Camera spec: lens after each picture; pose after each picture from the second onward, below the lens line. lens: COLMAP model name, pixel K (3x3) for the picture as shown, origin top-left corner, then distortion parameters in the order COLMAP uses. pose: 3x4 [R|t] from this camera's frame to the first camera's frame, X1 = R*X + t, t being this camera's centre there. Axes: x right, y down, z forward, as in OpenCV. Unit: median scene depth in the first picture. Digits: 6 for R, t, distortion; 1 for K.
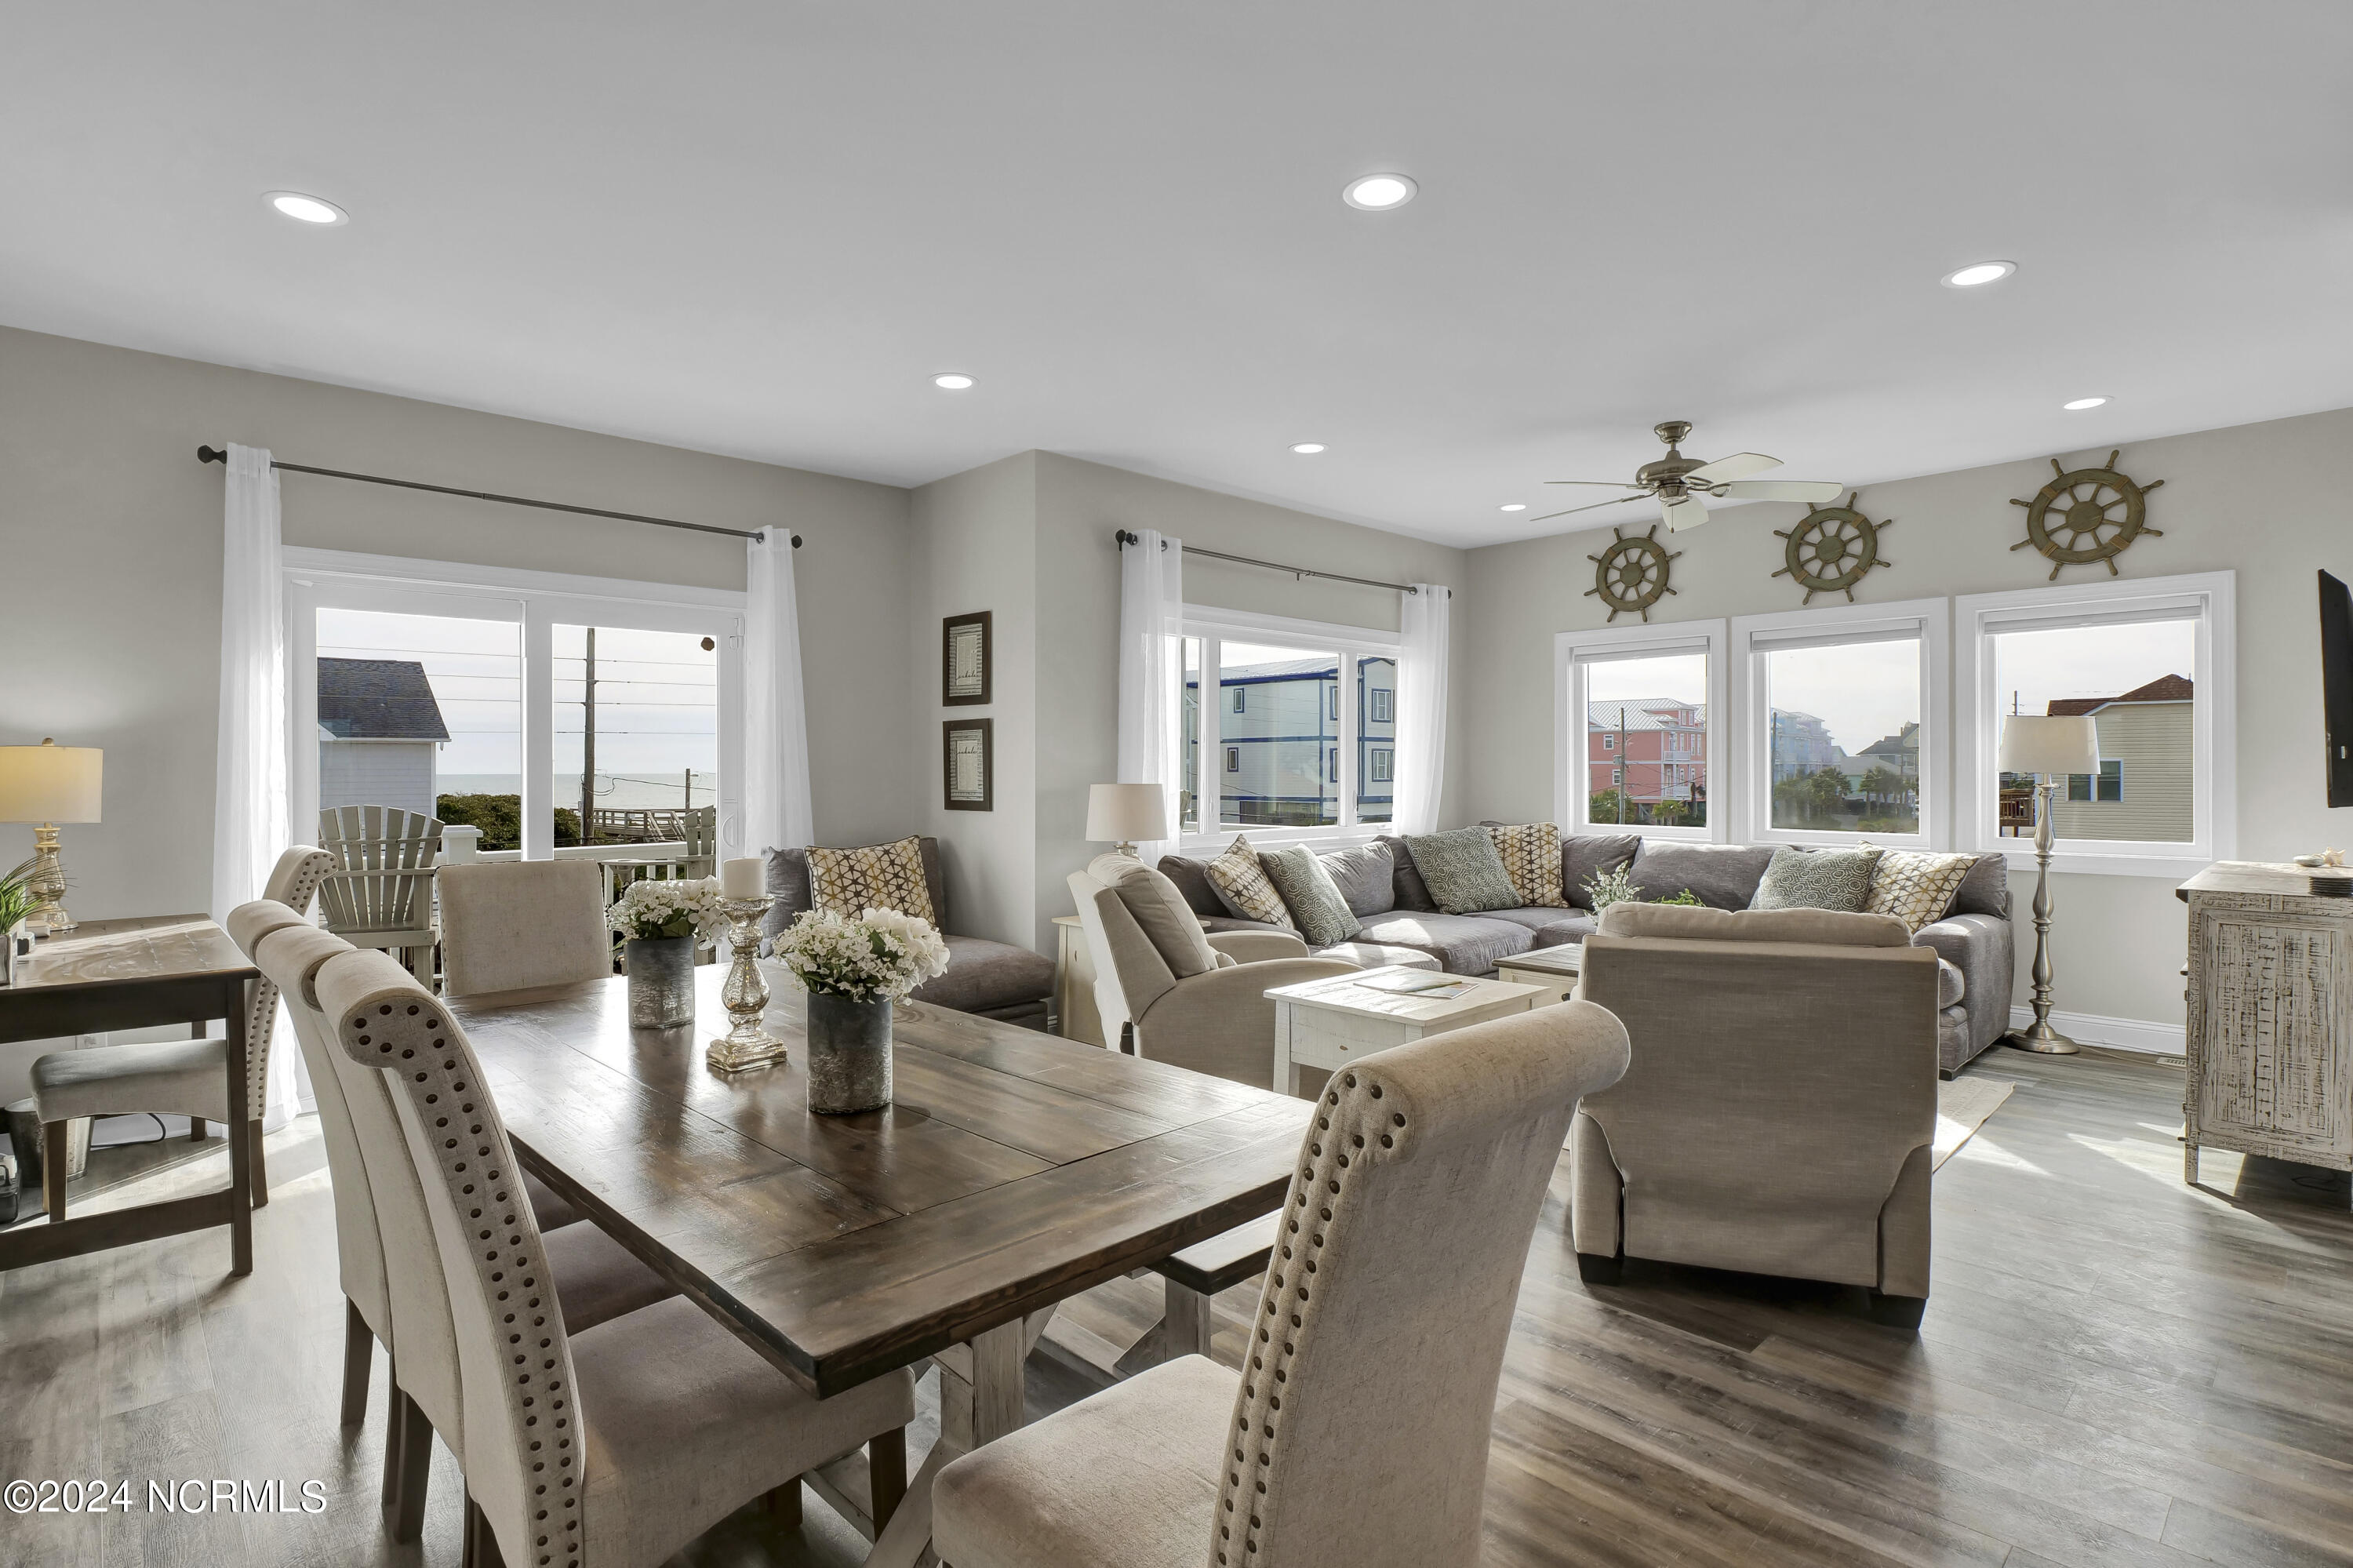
lens RADIAL K [[1160.0, 0, 1157.3], [0, 1160.0, 771.4], [0, 0, 1]] dist [-0.009372, -0.000248]
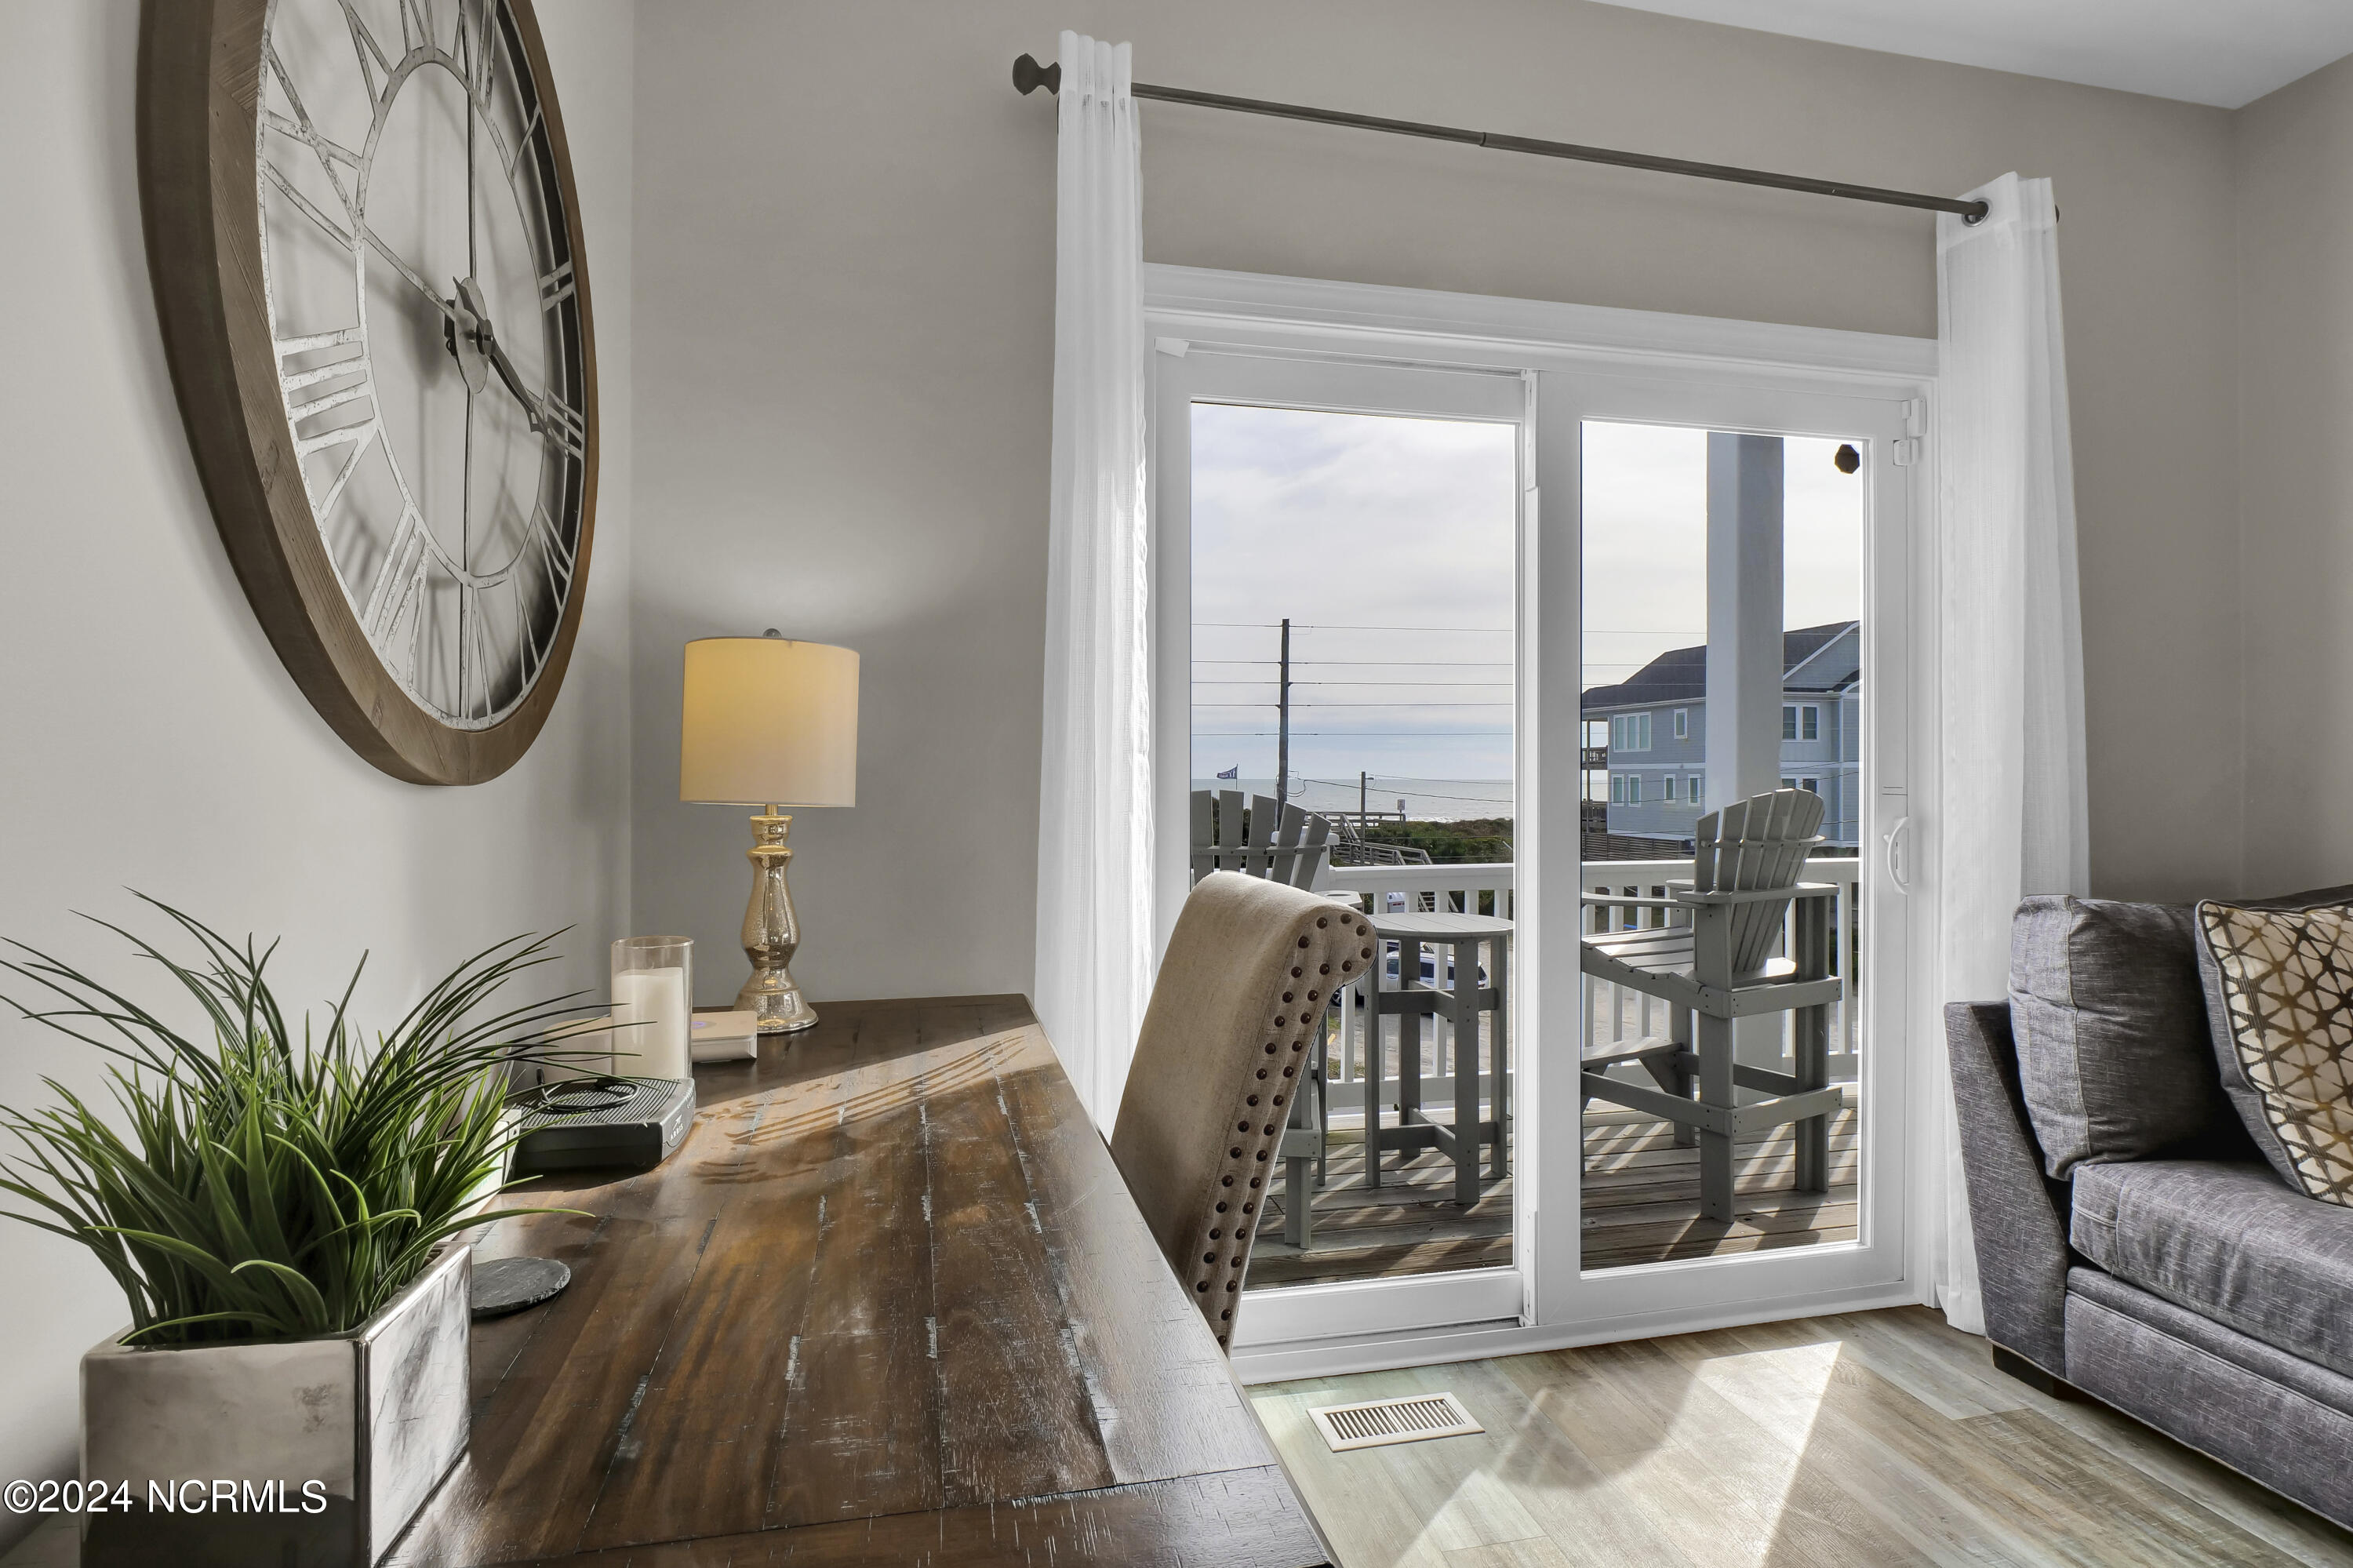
lens RADIAL K [[1133.7, 0, 1152.8], [0, 1133.7, 781.1], [0, 0, 1]] dist [-0.005877, -0.000423]
pose [[0.857578, 0.006099, -0.514318, -0.368948], [-0.004996, 0.999981, 0.003527, 0.020413], [0.514330, -0.000455, 0.857592, 0.426830]]
